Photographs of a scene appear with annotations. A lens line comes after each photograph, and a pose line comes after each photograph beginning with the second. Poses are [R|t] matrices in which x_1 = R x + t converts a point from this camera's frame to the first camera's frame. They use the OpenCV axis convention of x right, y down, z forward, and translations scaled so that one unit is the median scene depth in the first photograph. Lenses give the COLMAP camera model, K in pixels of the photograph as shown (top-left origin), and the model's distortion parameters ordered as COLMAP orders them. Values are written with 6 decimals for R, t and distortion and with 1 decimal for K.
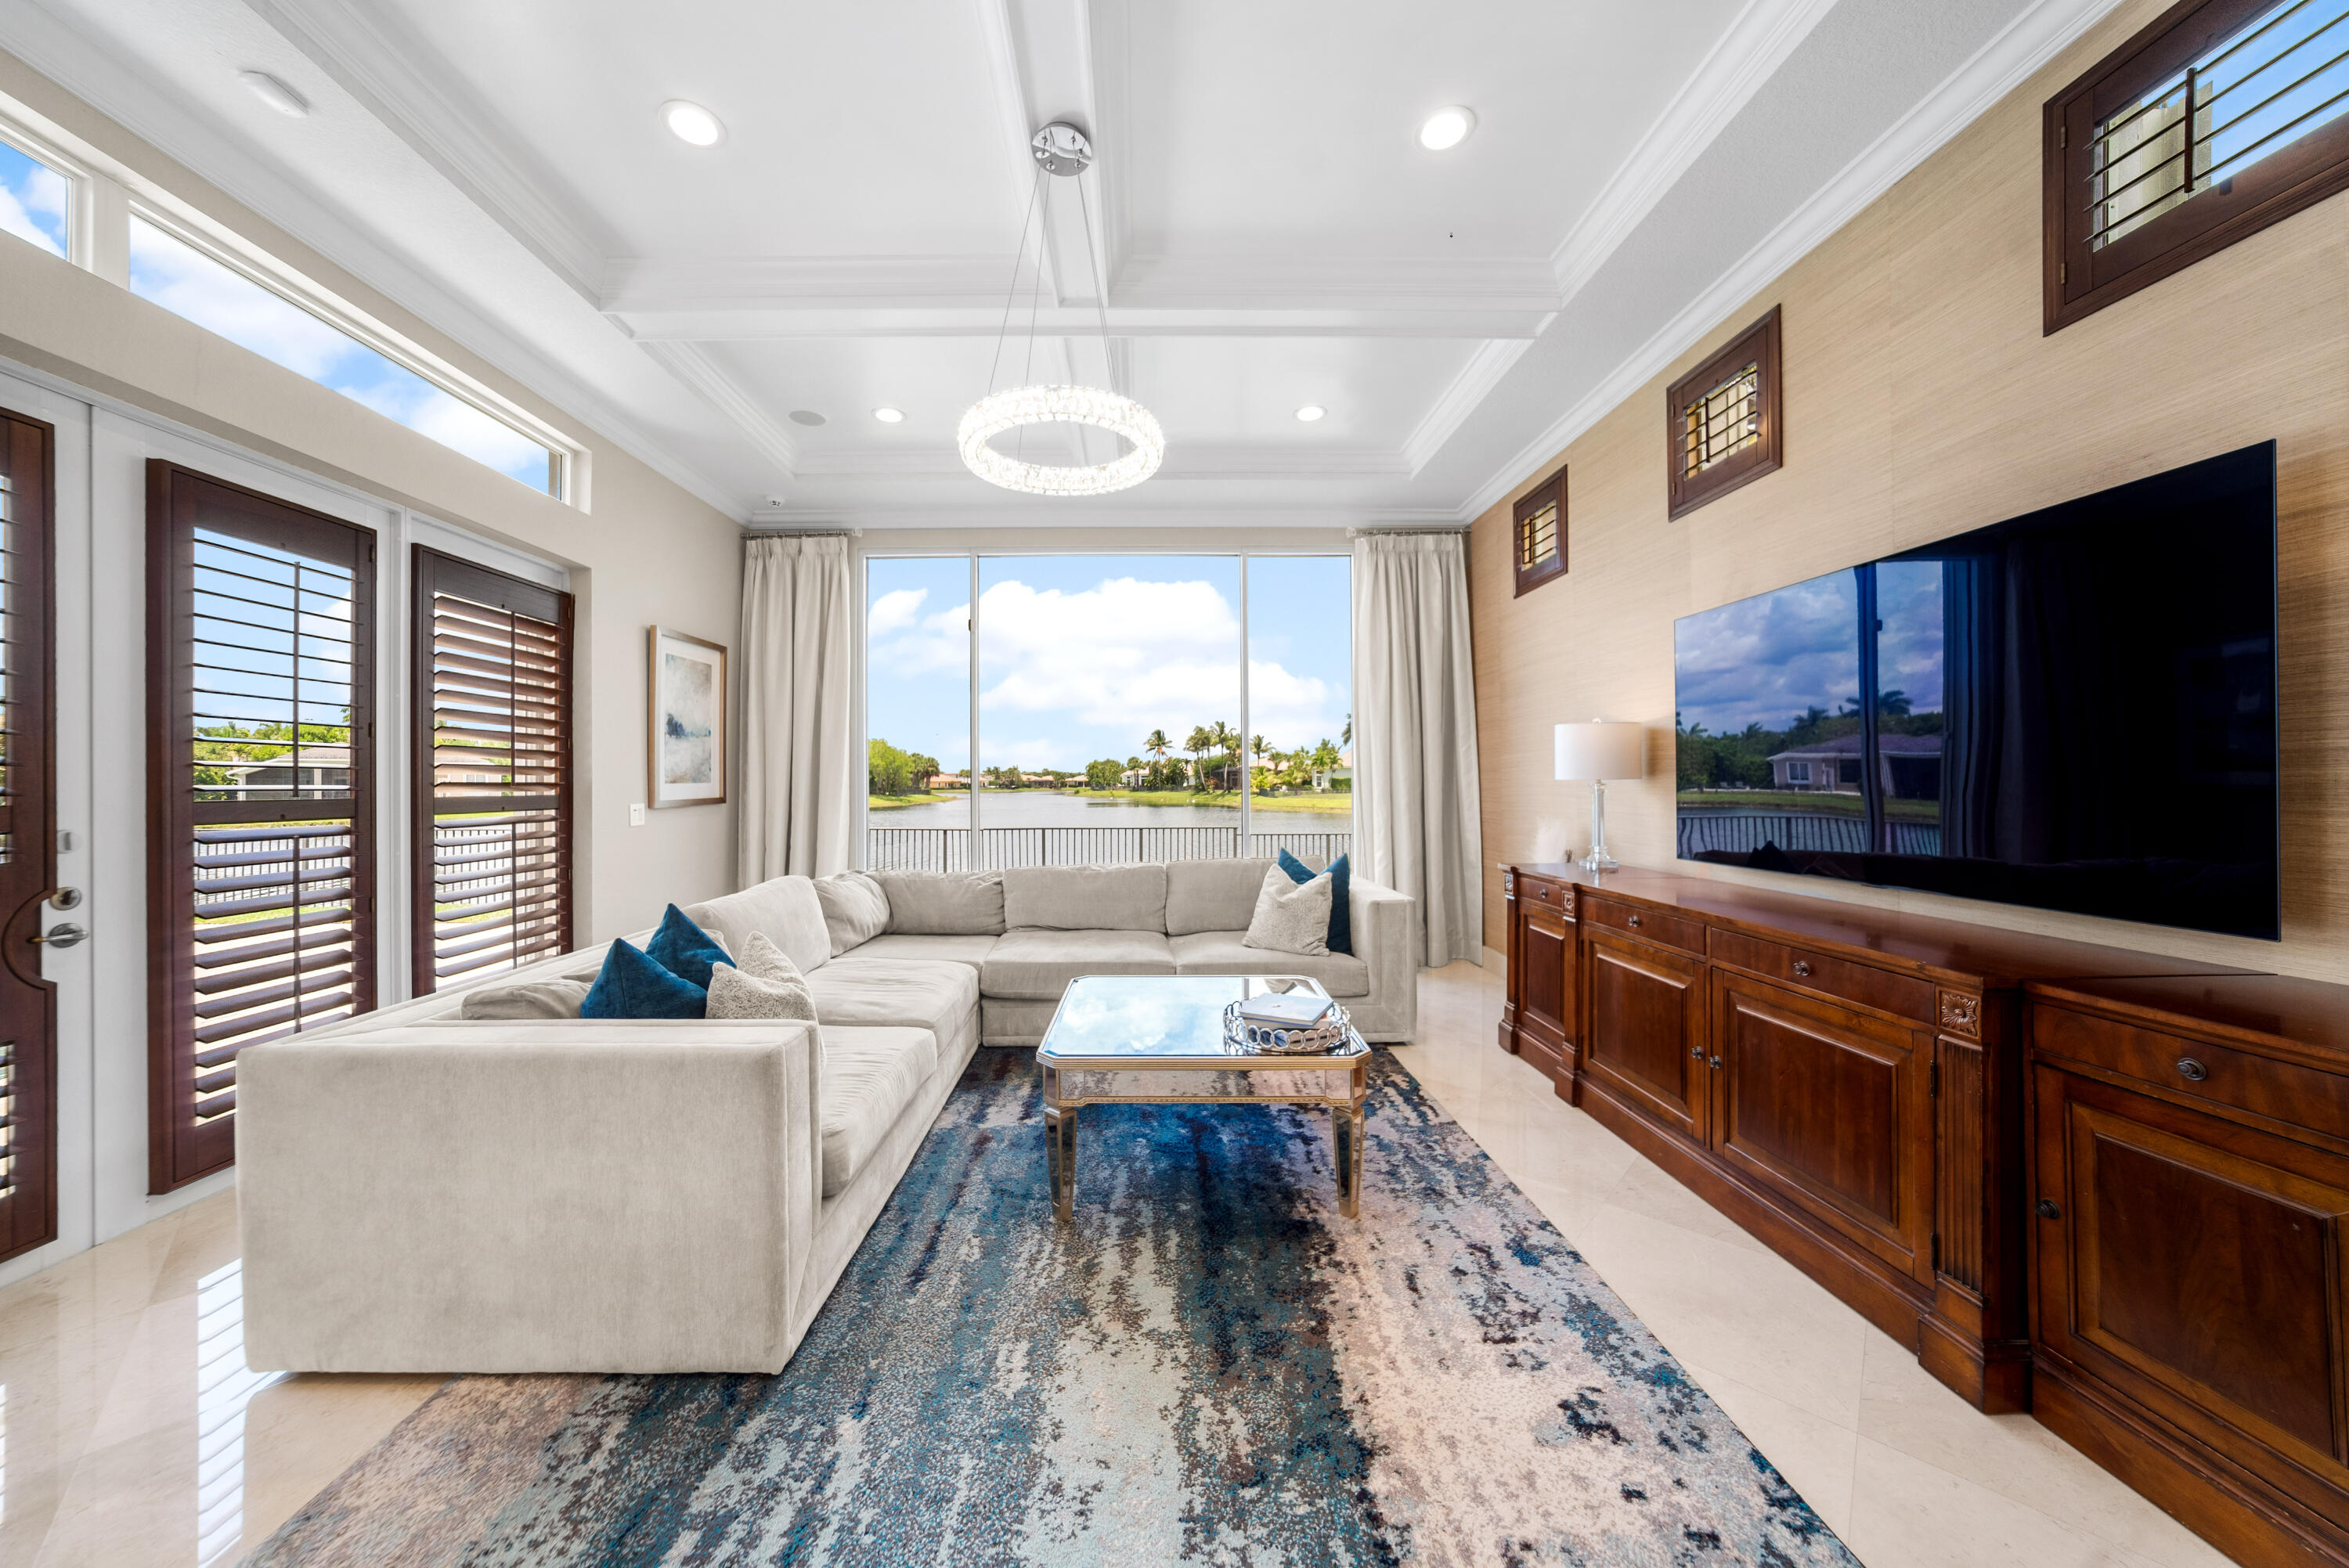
lens RADIAL K [[800.3, 0, 1117.3], [0, 800.3, 778.7], [0, 0, 1]] dist [0.000451, 0.000233]
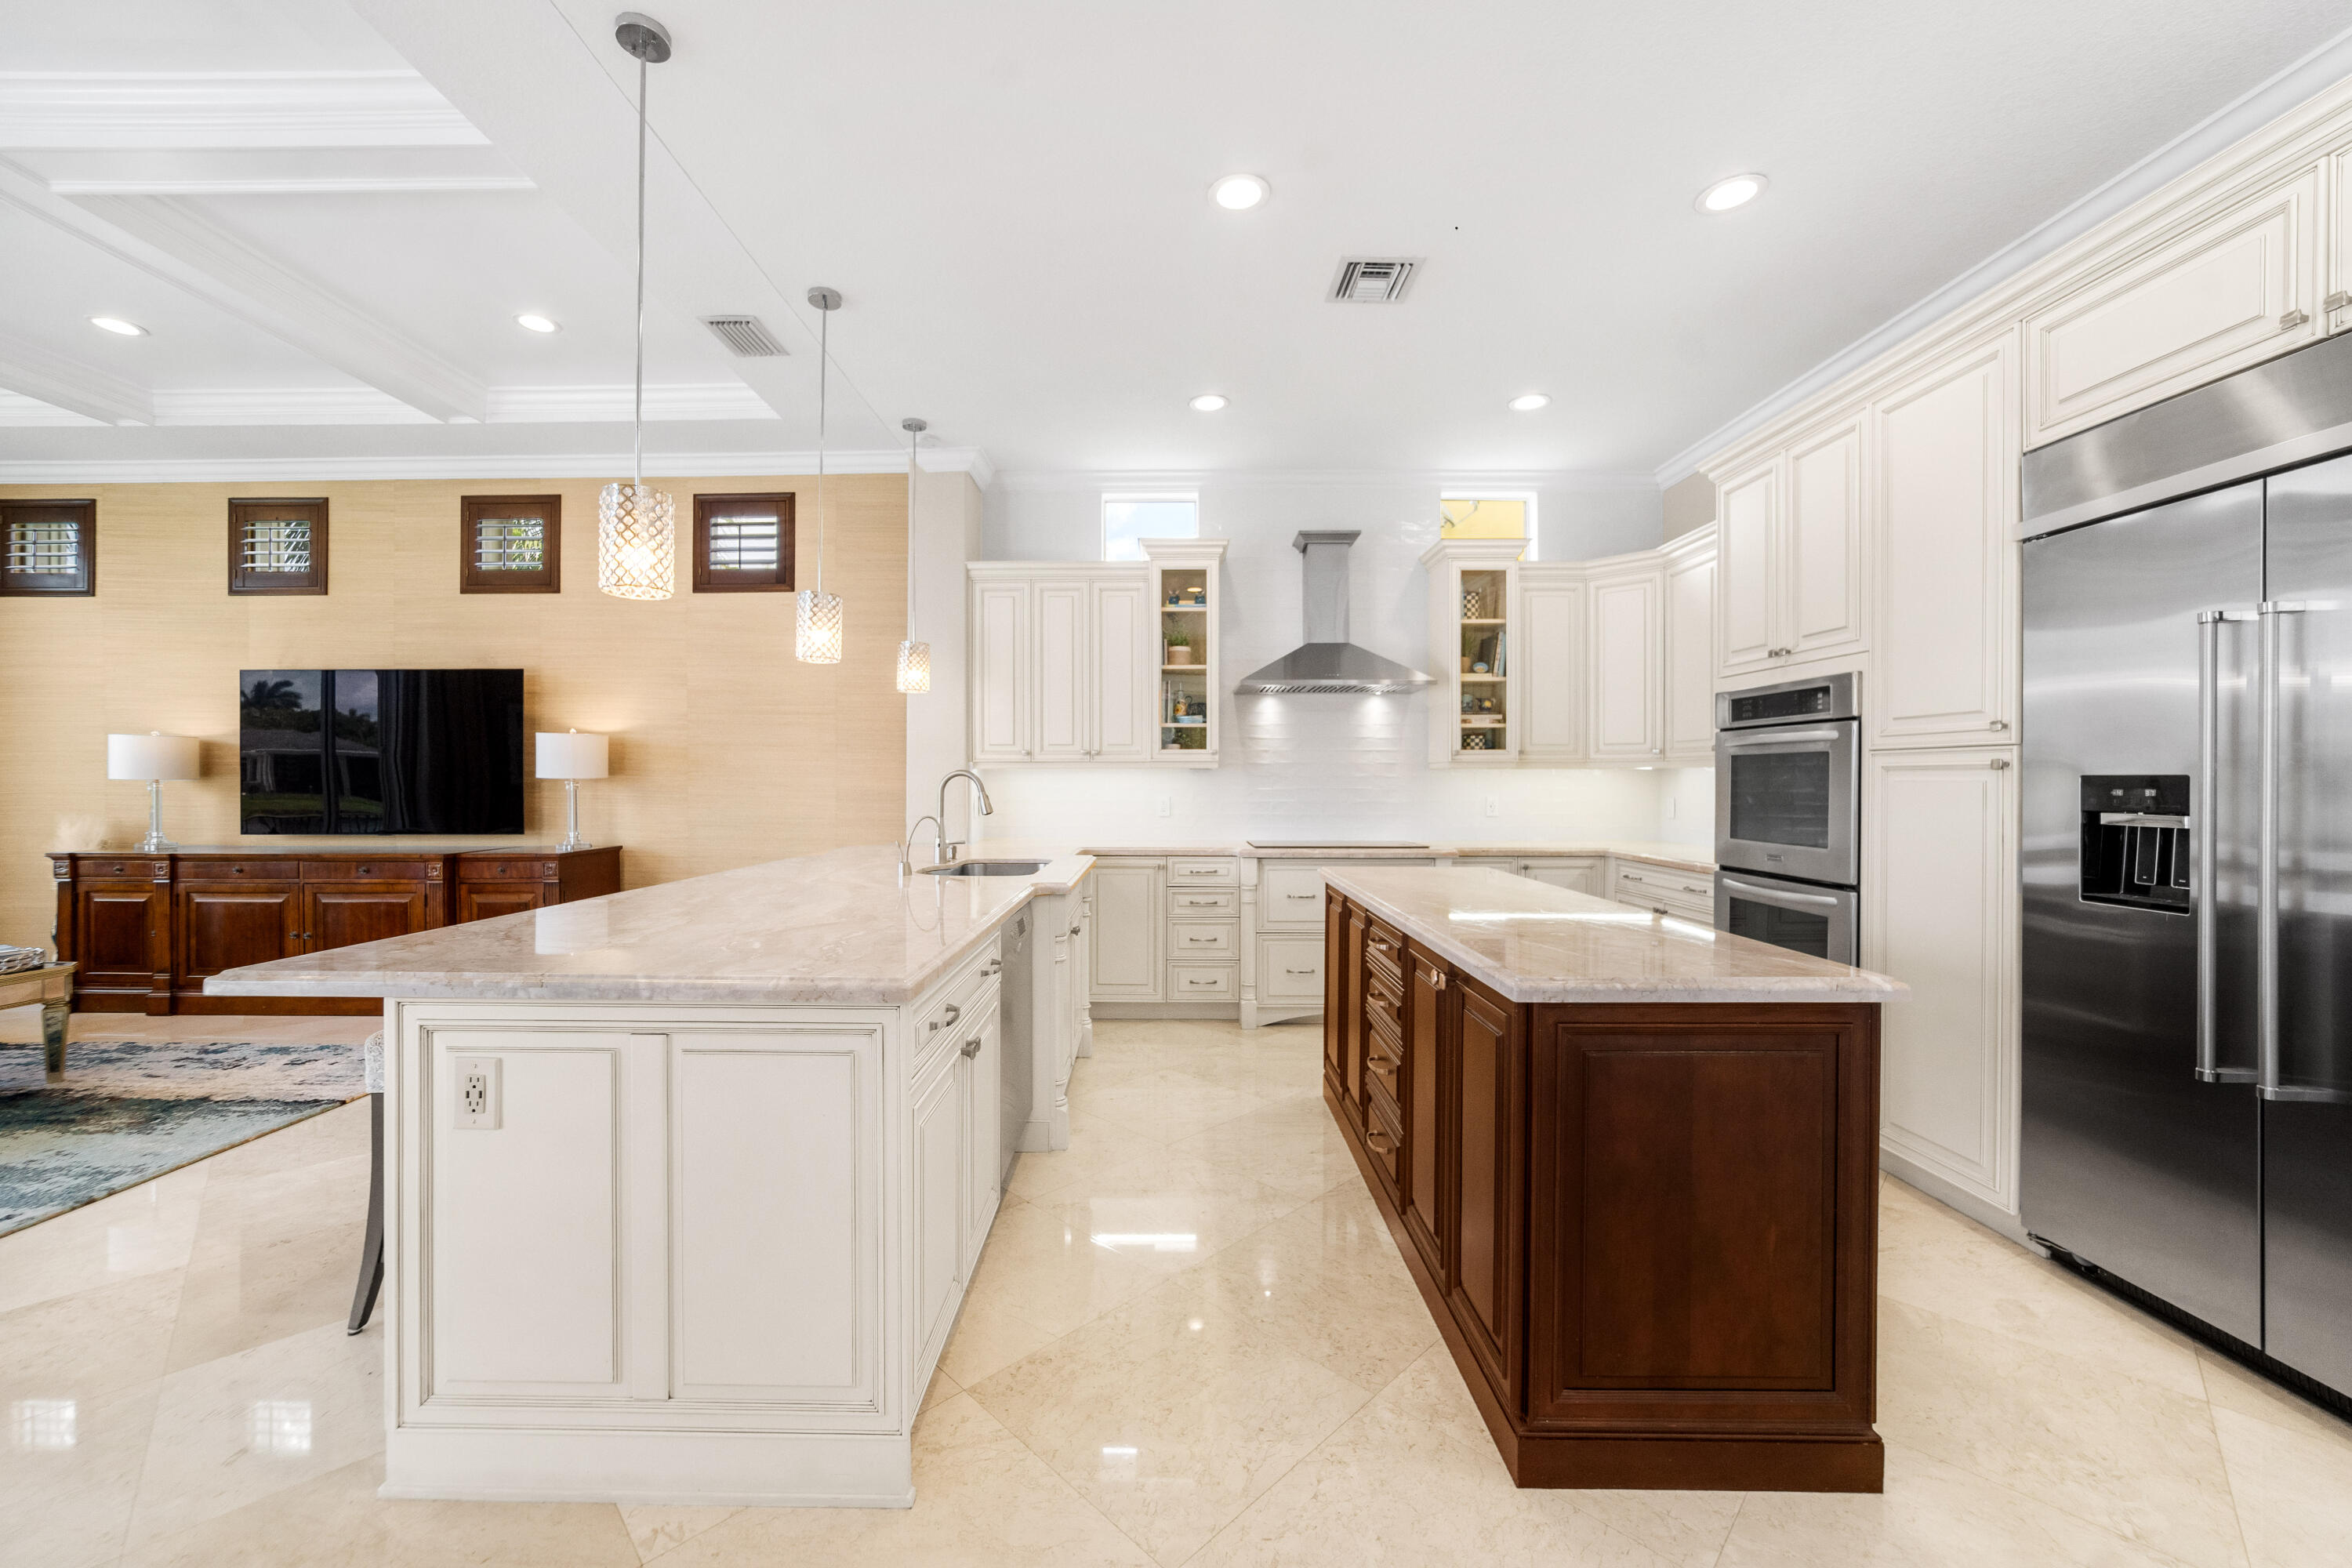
lens RADIAL K [[866.6, 0, 1176.0], [0, 866.6, 784.0], [0, 0, 1]] dist [-0.023343, 0.008764]
pose [[-0.010478, -0.001229, 0.999944, -0.751997], [-0.005256, 0.999985, 0.001174, -0.000397], [-0.999931, -0.005244, -0.010485, -0.589467]]
